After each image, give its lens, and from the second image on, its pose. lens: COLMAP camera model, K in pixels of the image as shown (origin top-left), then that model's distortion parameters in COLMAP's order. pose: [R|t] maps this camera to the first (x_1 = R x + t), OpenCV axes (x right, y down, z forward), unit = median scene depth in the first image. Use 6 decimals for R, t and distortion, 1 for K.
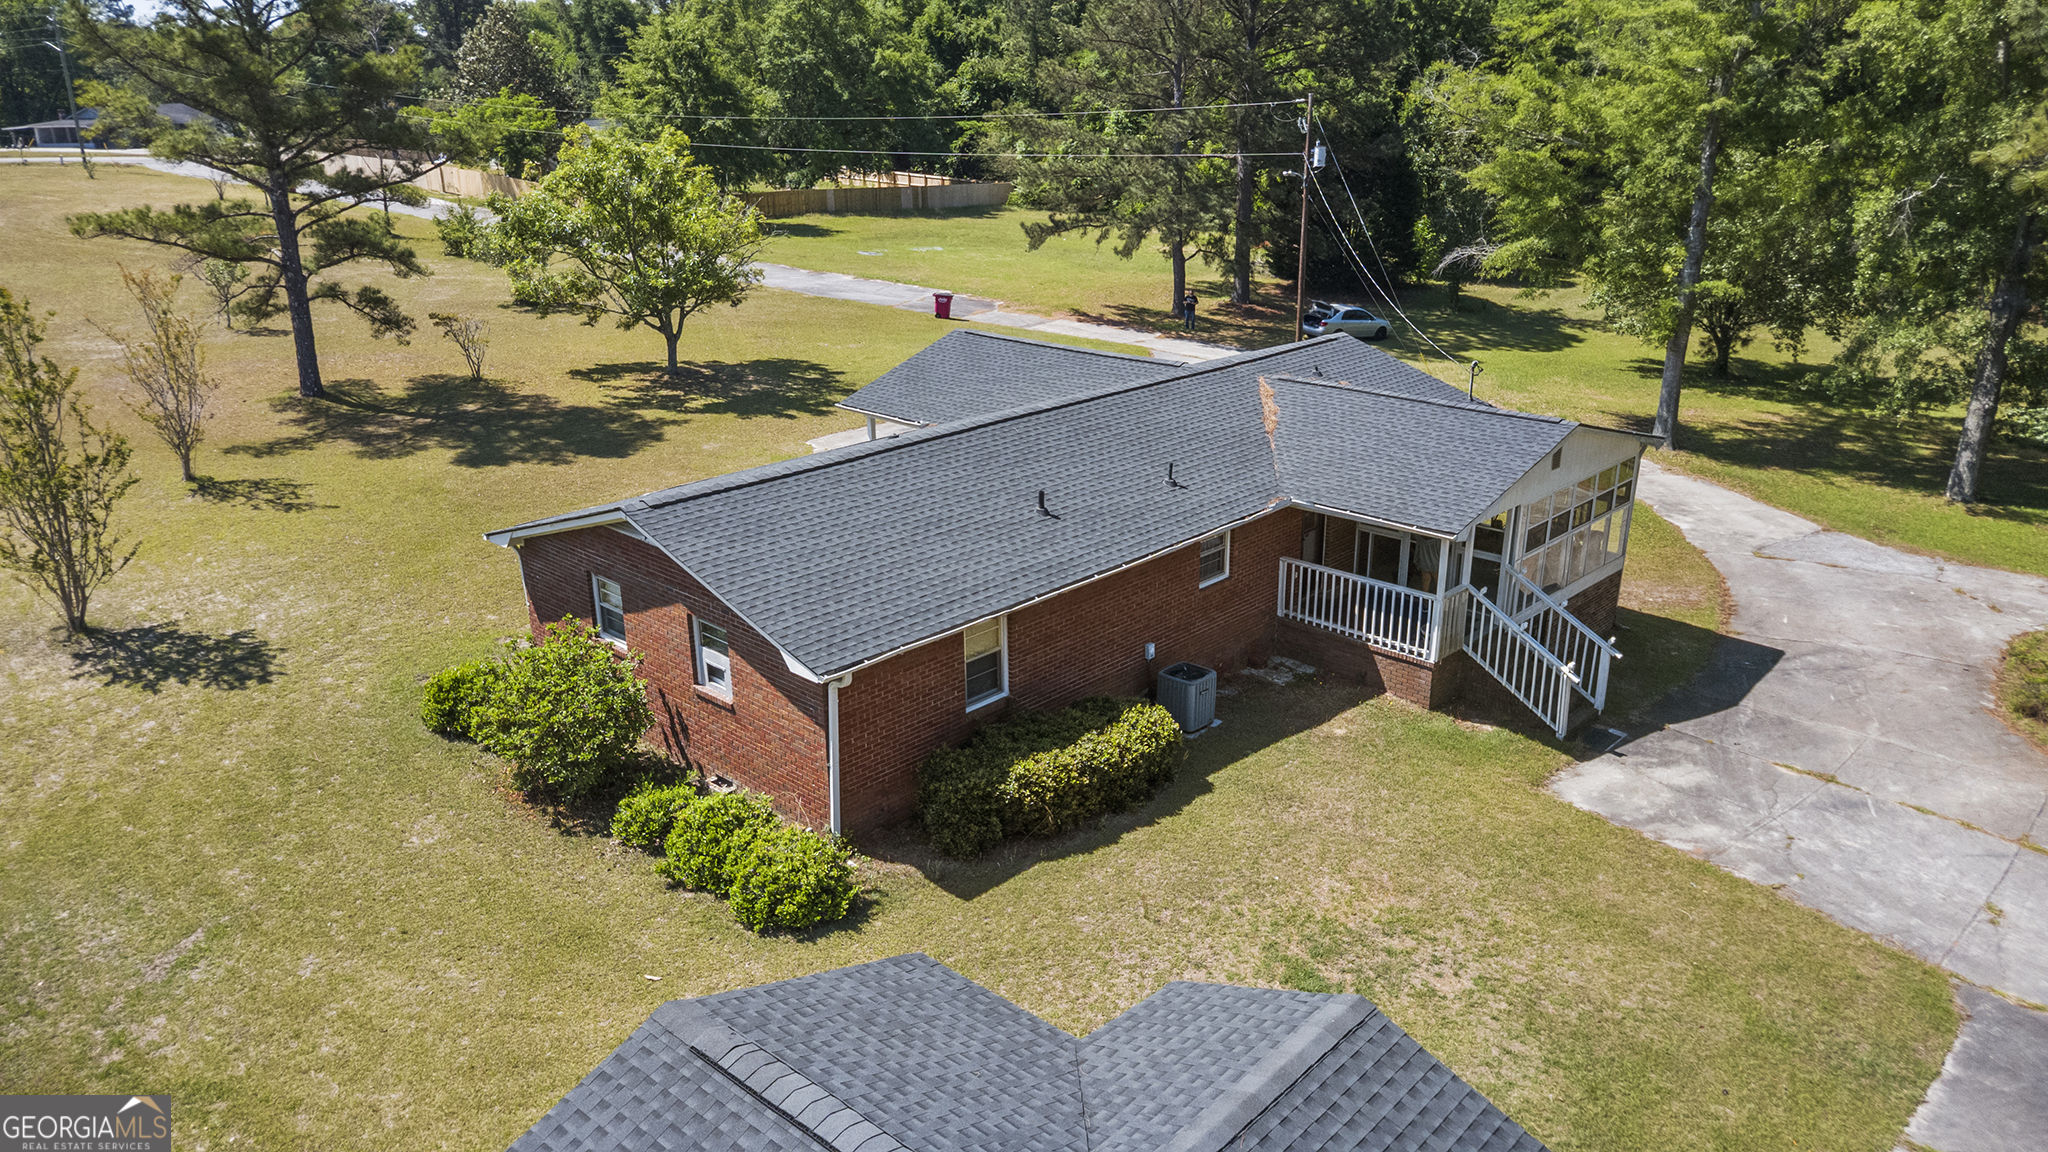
lens RADIAL K [[1441.3, 0, 1024.0], [0, 1441.3, 576.0], [0, 0, 1]] dist [-0.005960, -0.002983]
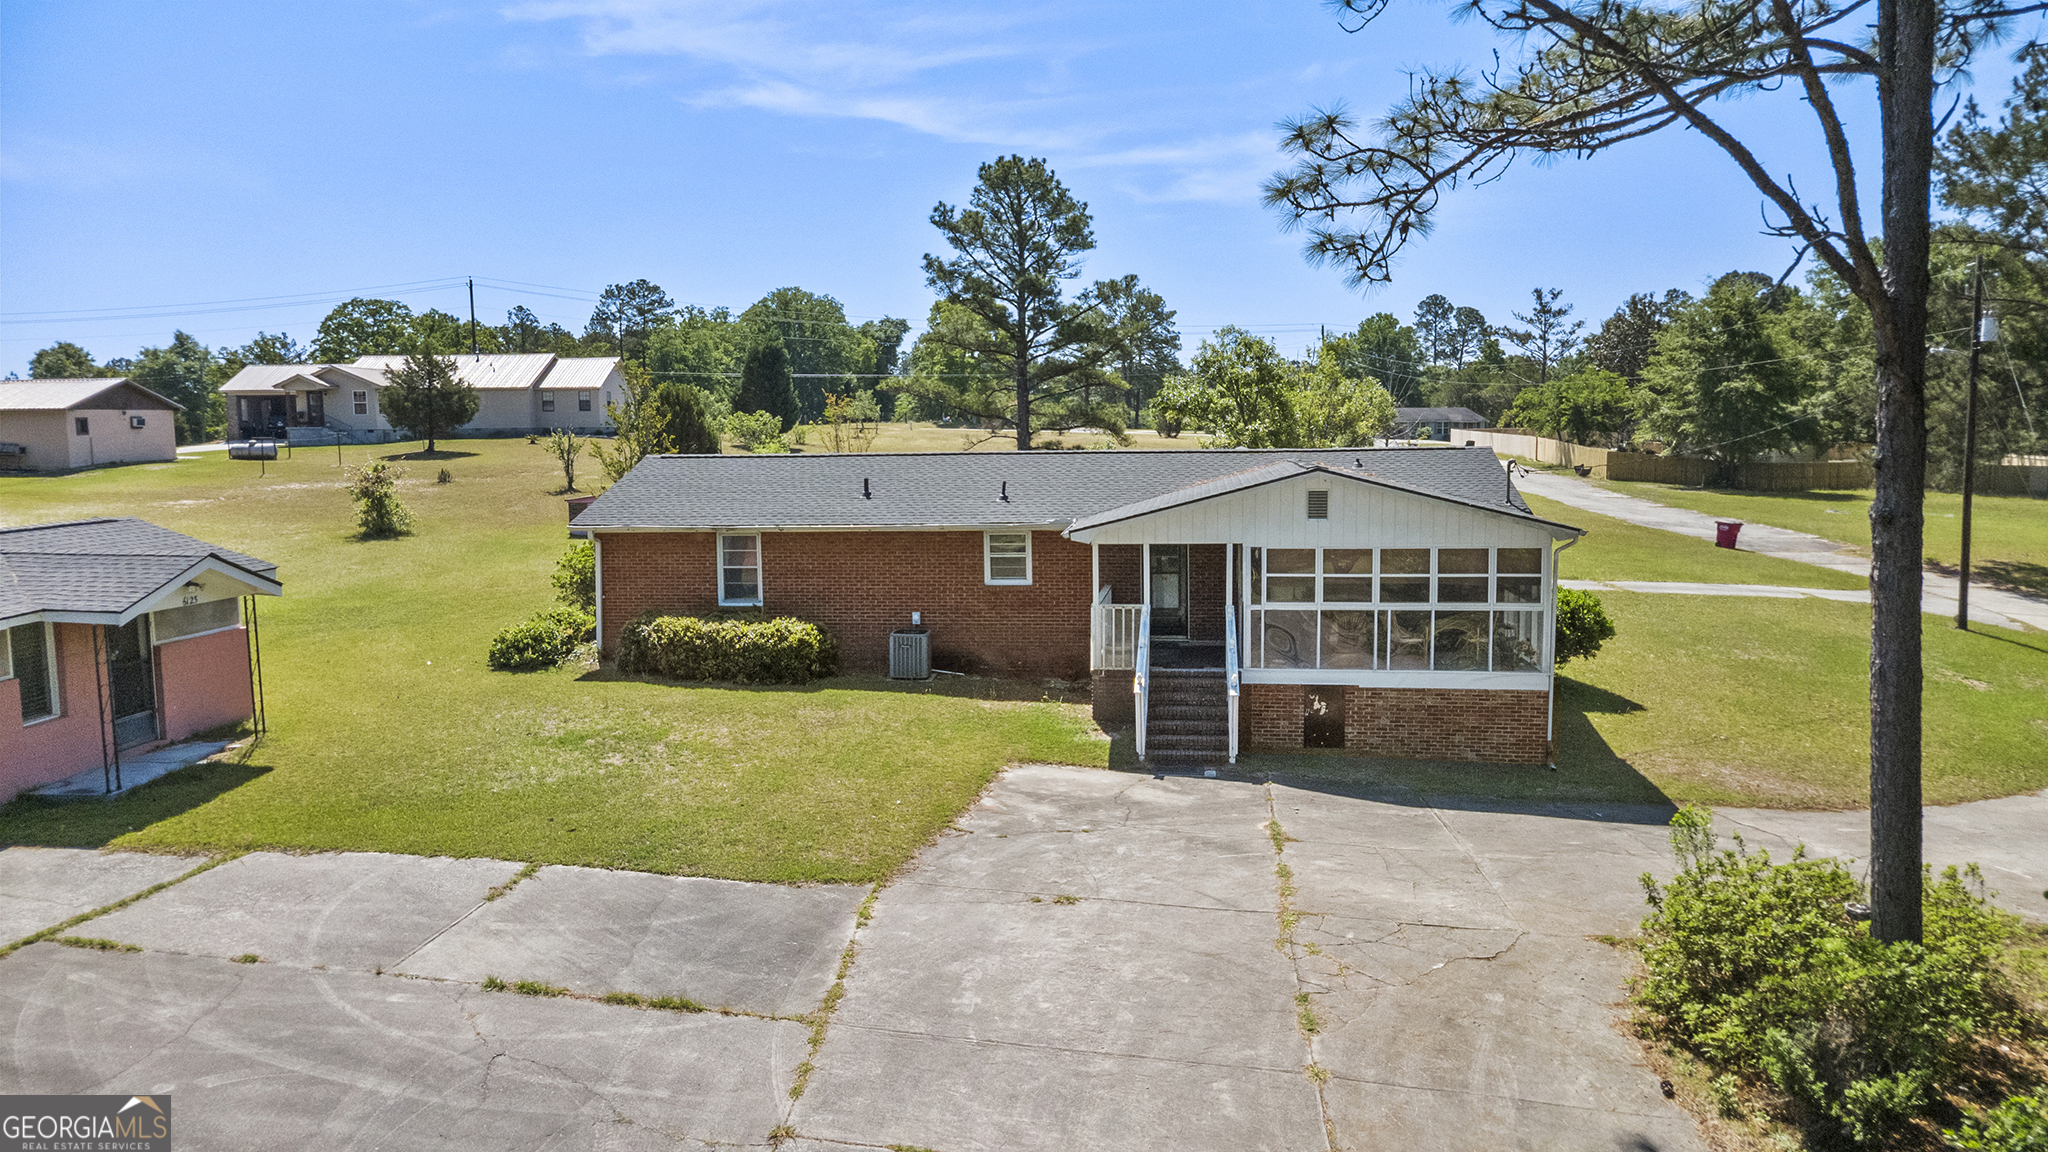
lens RADIAL K [[1441.3, 0, 1024.0], [0, 1441.3, 576.0], [0, 0, 1]] dist [-0.005960, -0.002983]
pose [[0.607411, 0.085193, -0.789806, 1.112449], [-0.258572, 0.961293, -0.095168, 0.111607], [0.751127, 0.262028, 0.605928, 0.336141]]
